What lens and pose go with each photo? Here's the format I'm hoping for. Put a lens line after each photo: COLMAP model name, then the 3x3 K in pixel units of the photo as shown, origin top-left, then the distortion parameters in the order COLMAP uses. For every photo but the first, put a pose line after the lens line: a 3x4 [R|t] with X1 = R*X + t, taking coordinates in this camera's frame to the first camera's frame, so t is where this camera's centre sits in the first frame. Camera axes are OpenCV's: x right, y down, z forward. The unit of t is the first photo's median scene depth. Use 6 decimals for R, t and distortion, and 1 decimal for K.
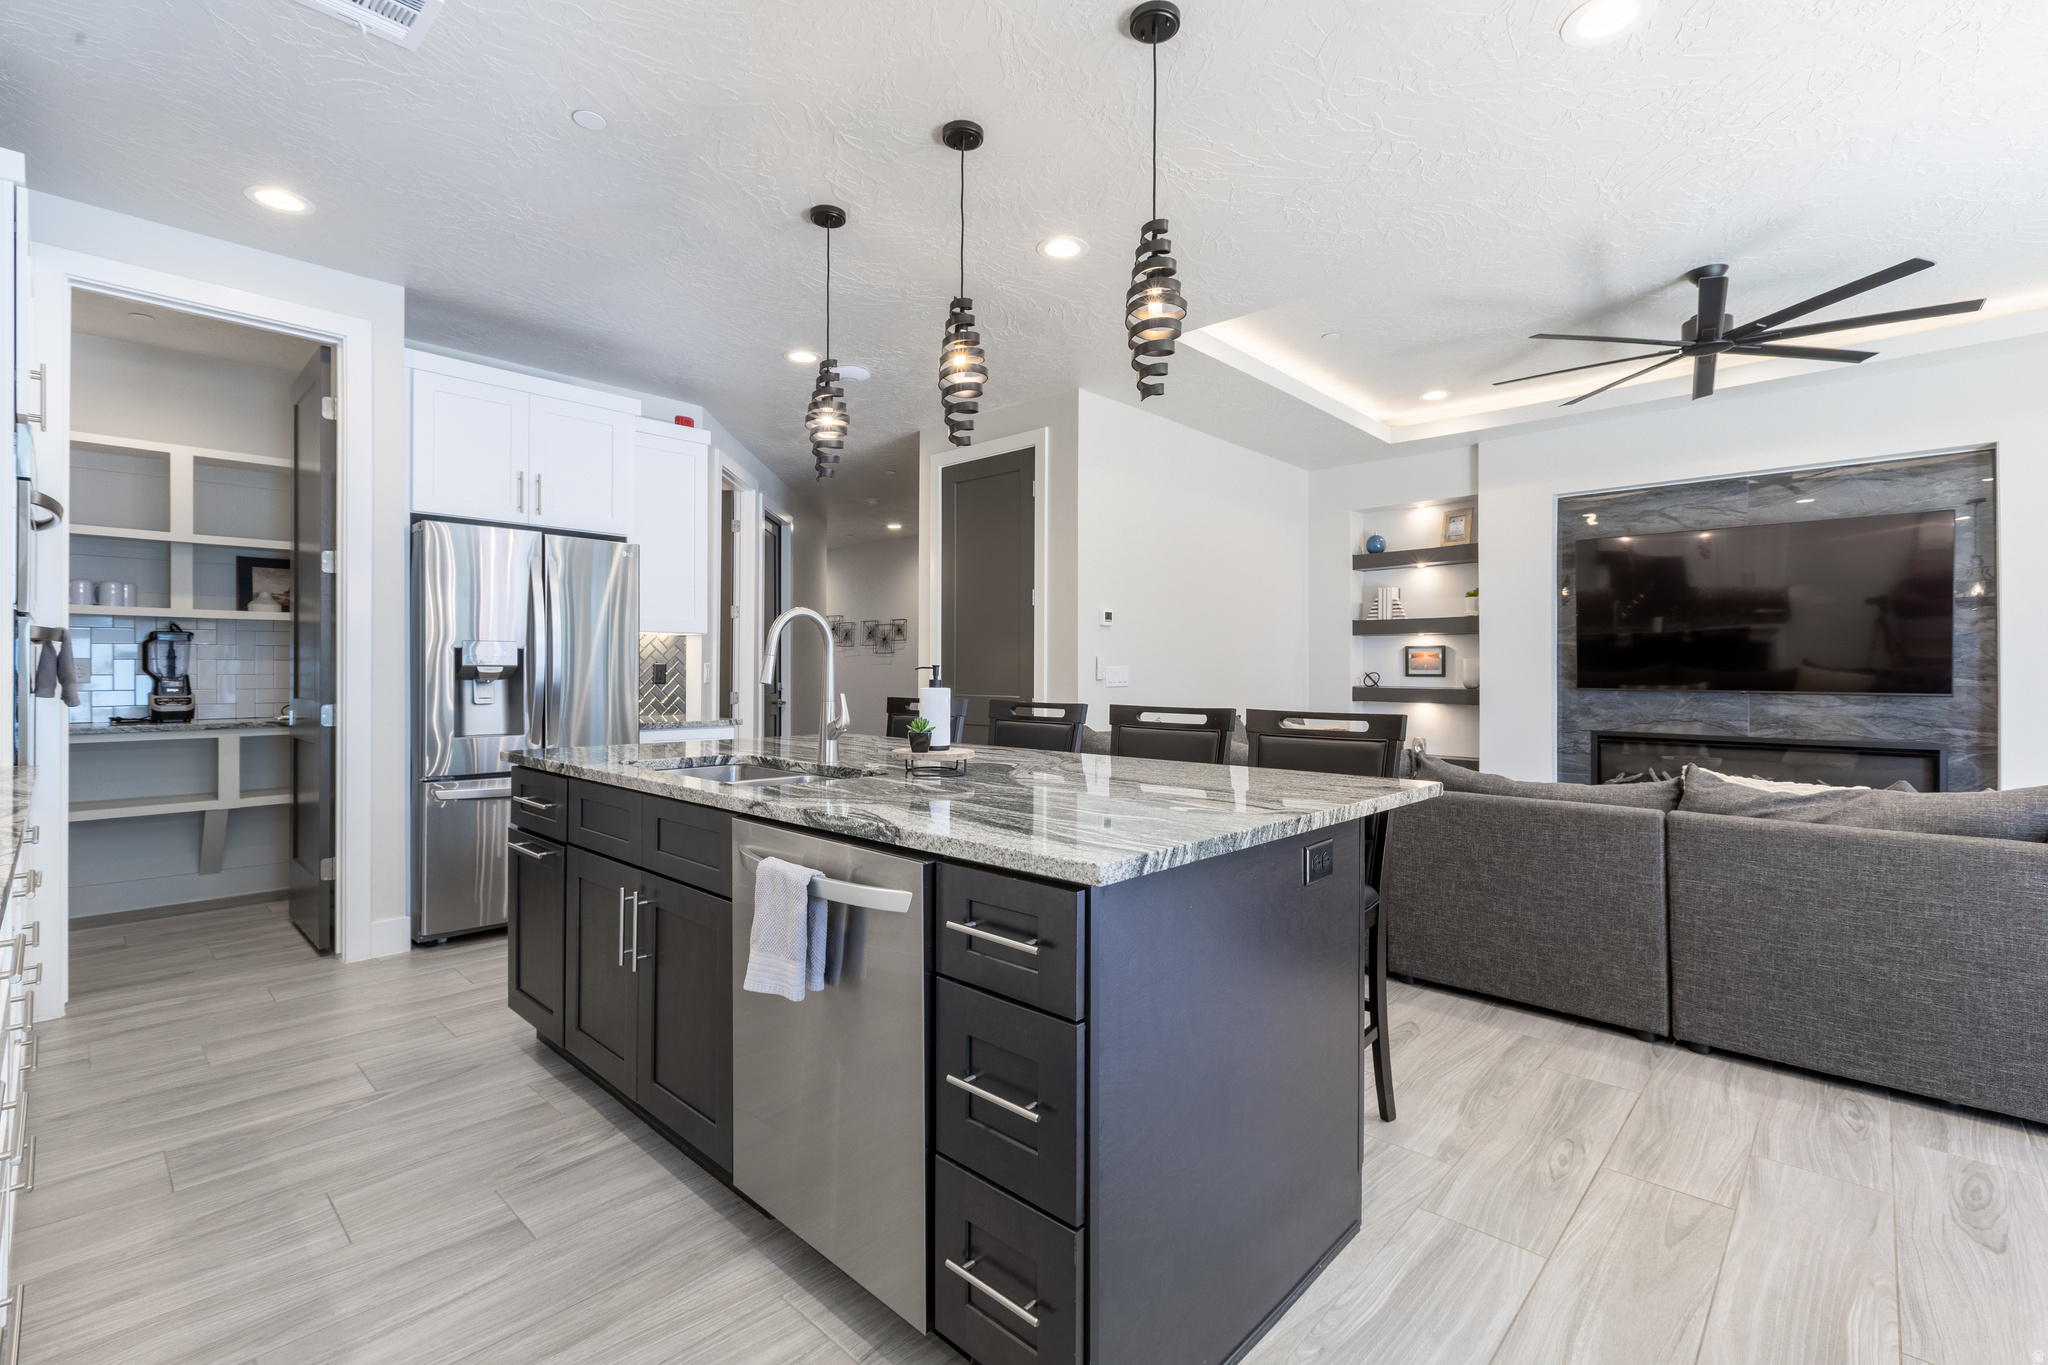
lens RADIAL K [[901.3, 0, 1011.3], [0, 901.3, 671.9], [0, 0, 1]] dist [0.001263, -0.000712]
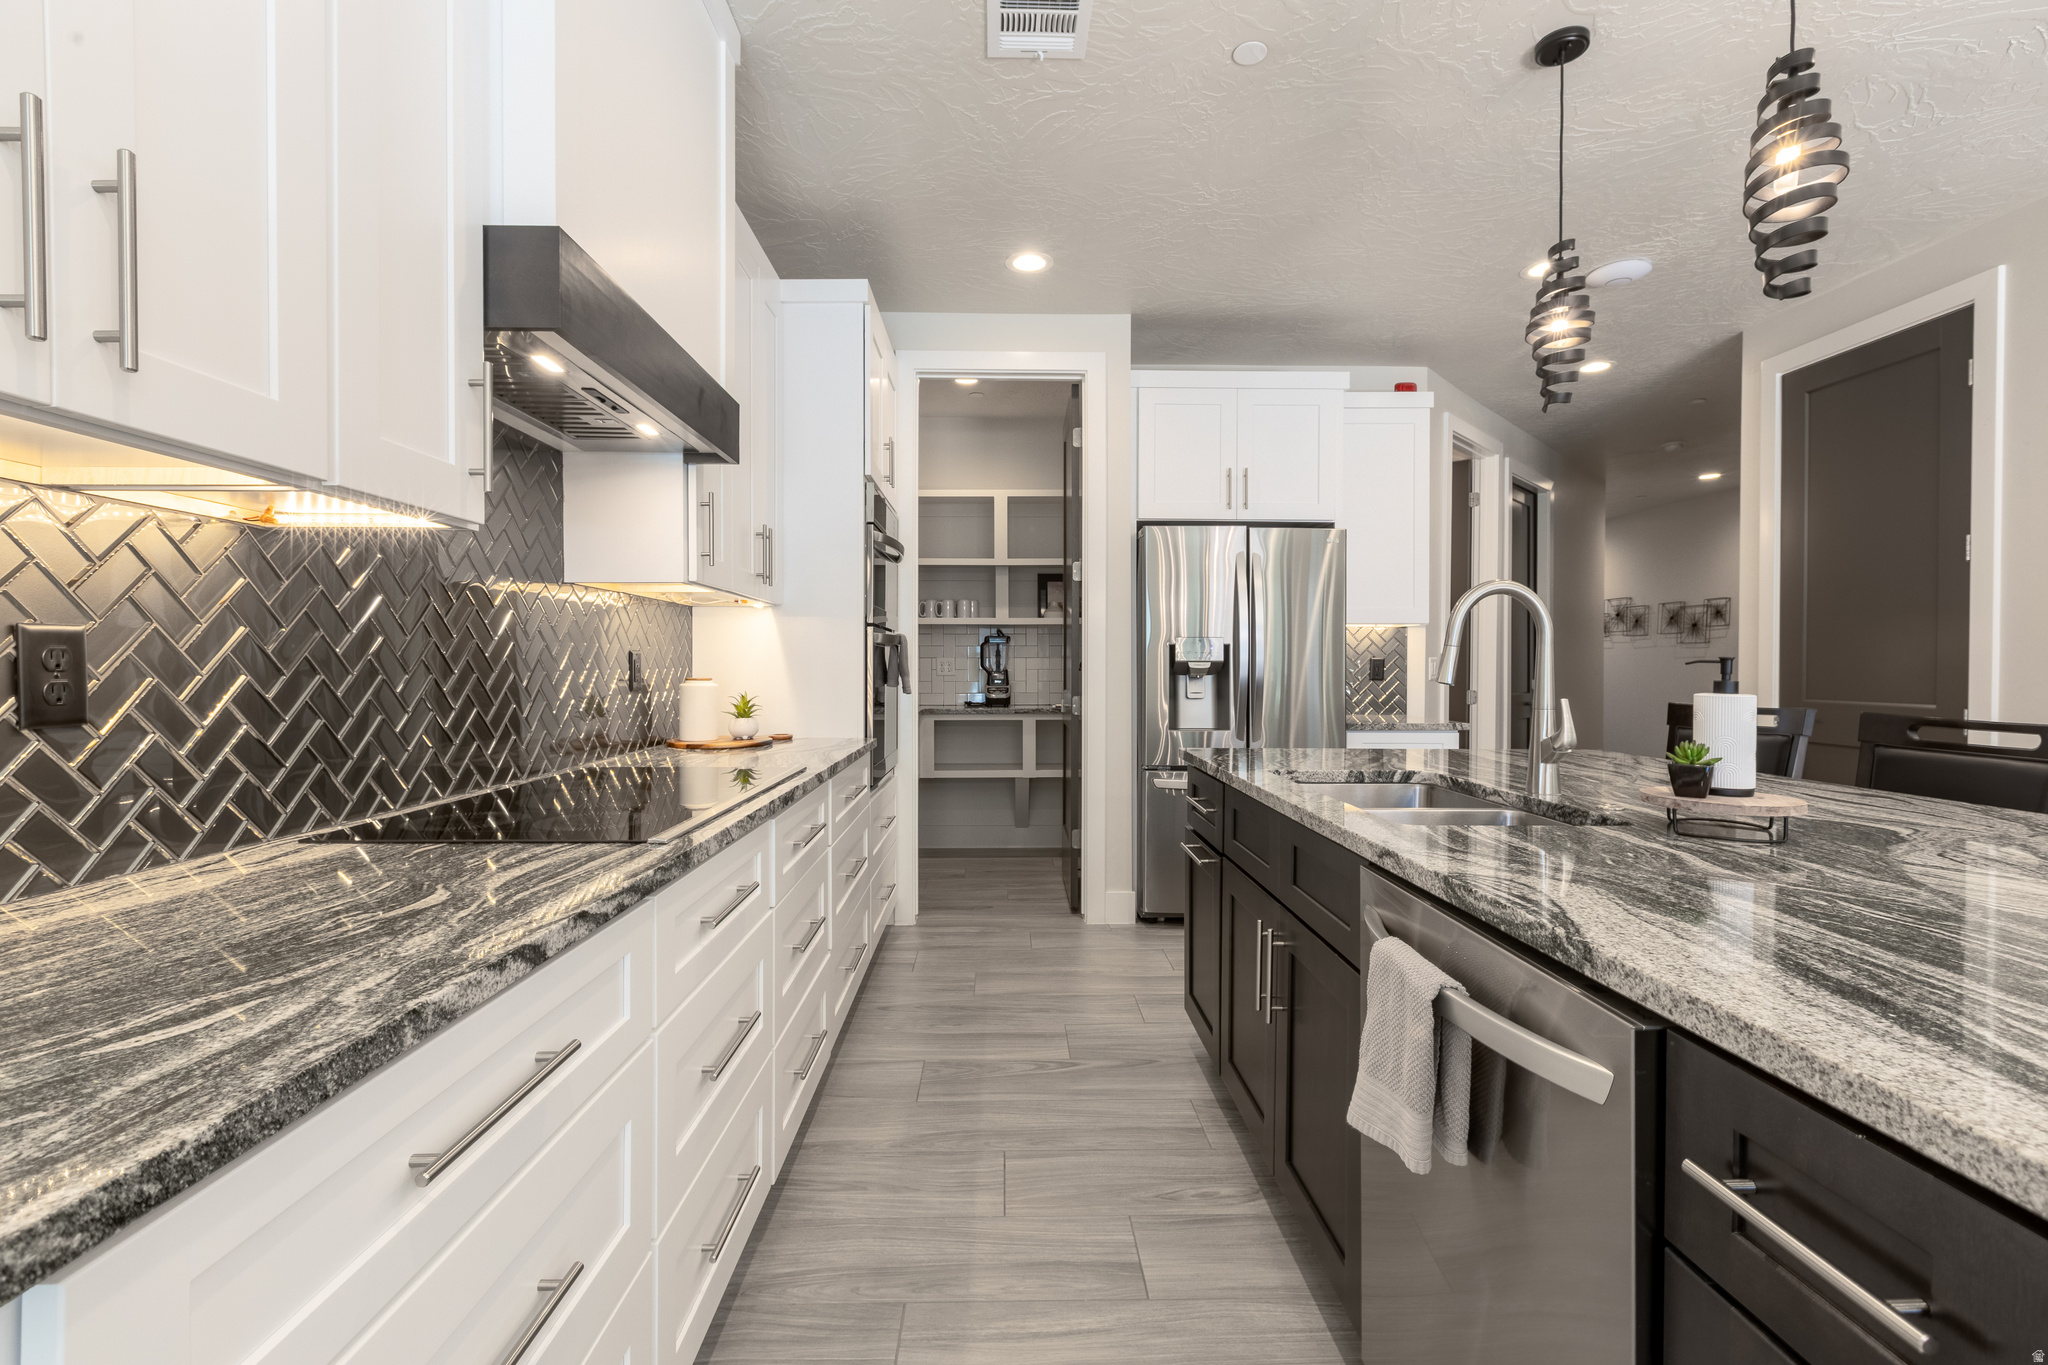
lens RADIAL K [[901.3, 0, 1023.3], [0, 901.3, 673.5], [0, 0, 1]] dist [0.001263, -0.000712]
pose [[0.704597, 0.004908, -0.709590, 0.008552], [-0.000108, 0.999977, 0.006810, -0.000115], [0.709607, -0.004722, 0.704582, 0.125980]]
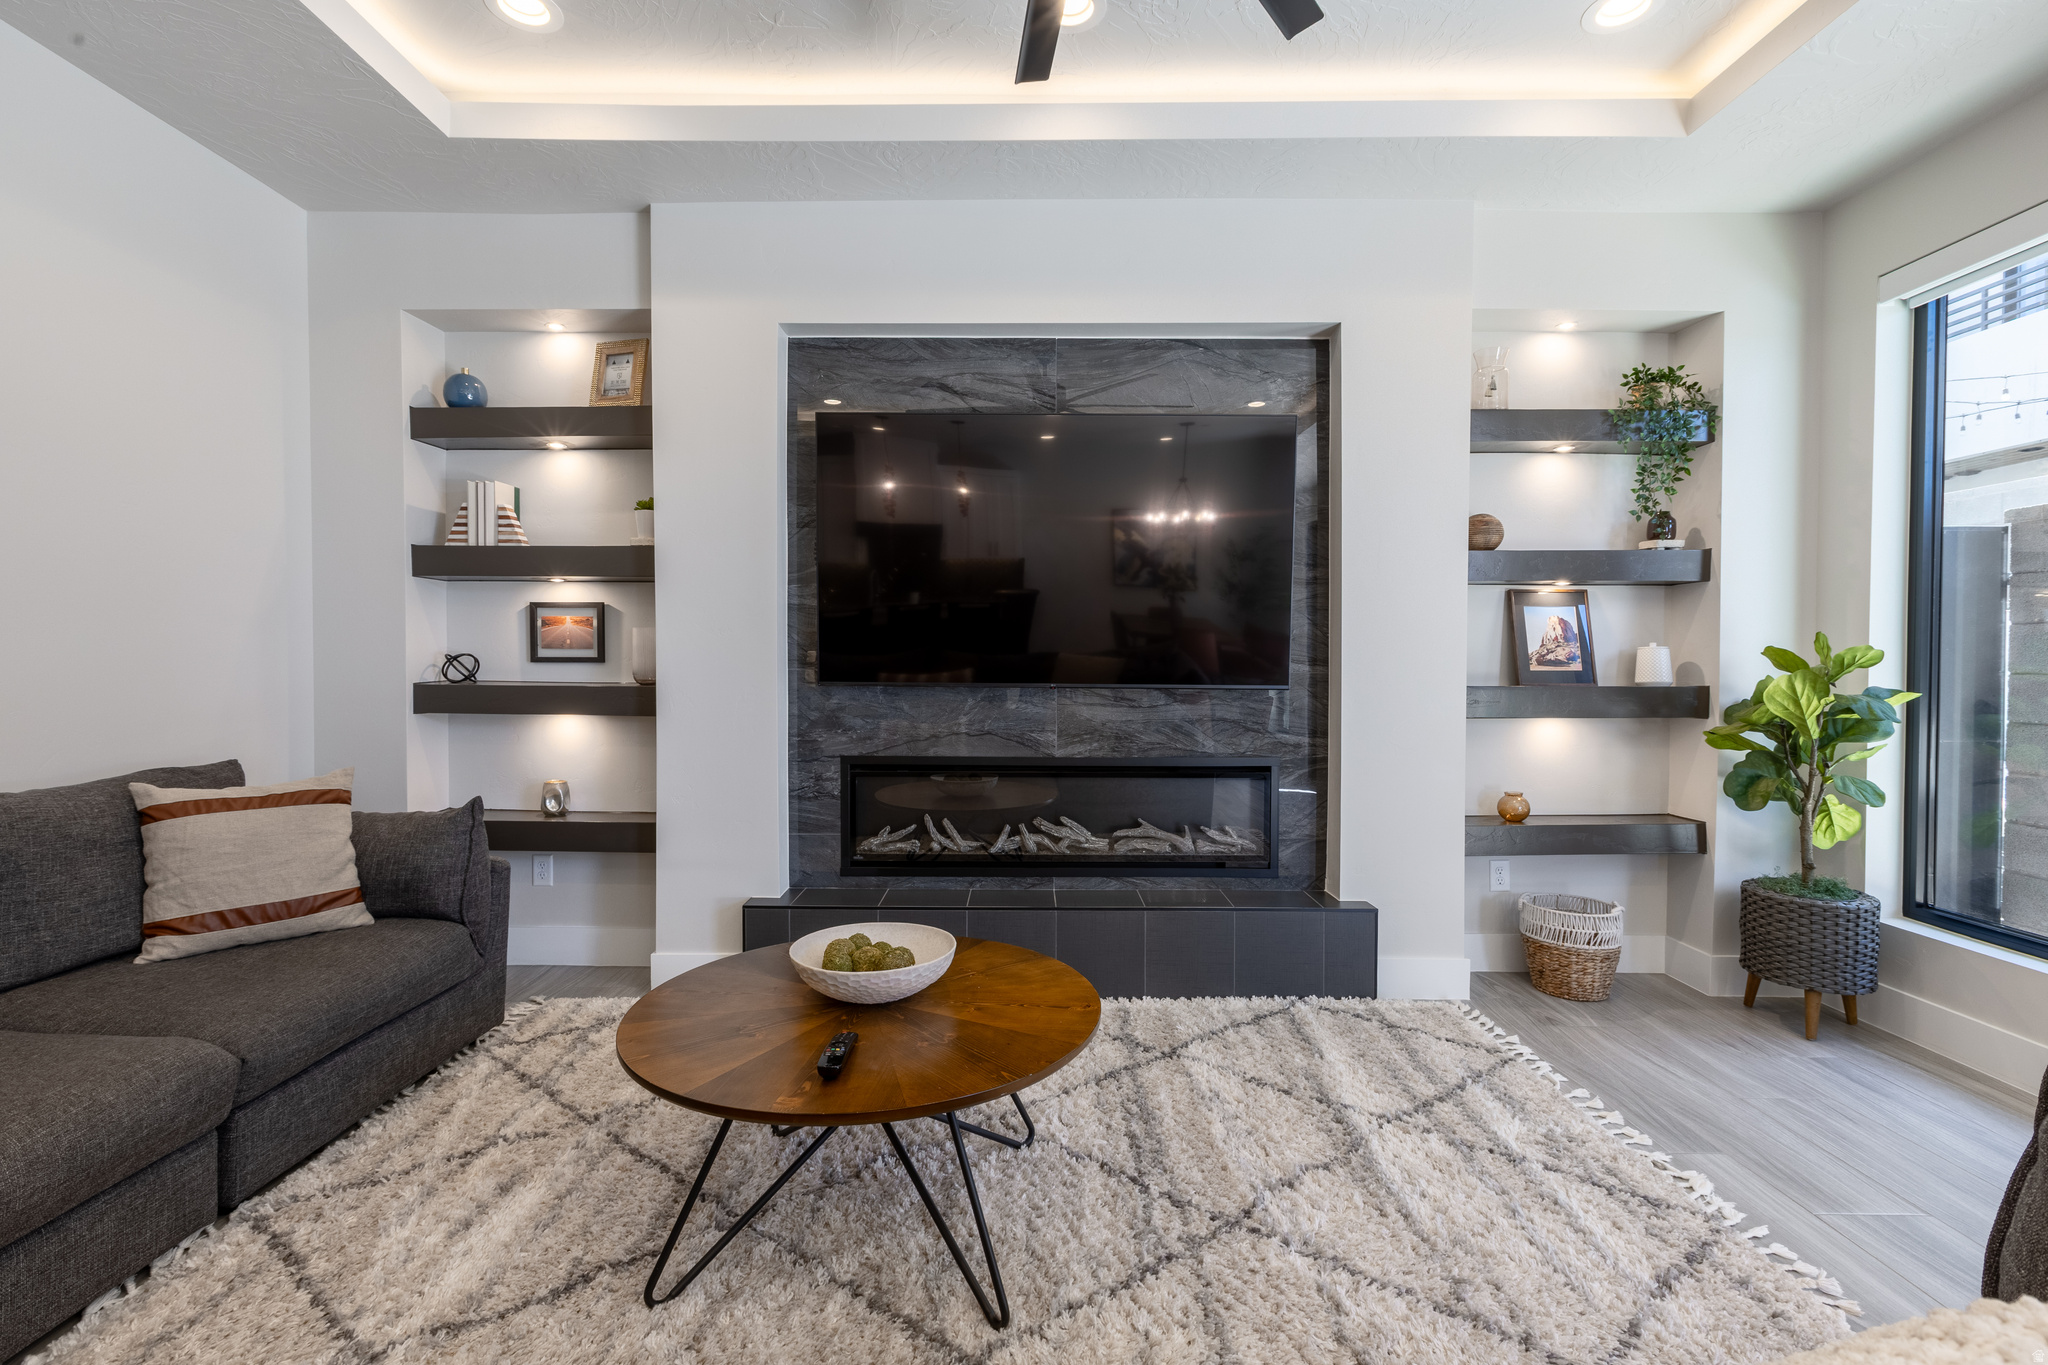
lens RADIAL K [[901.3, 0, 1026.2], [0, 901.3, 673.3], [0, 0, 1]] dist [0.001263, -0.000712]
pose [[0.723090, -0.011646, 0.690656, 0.470626], [-0.001742, 0.999824, 0.018684, 0.002452], [-0.690752, -0.014713, 0.722942, 0.714409]]
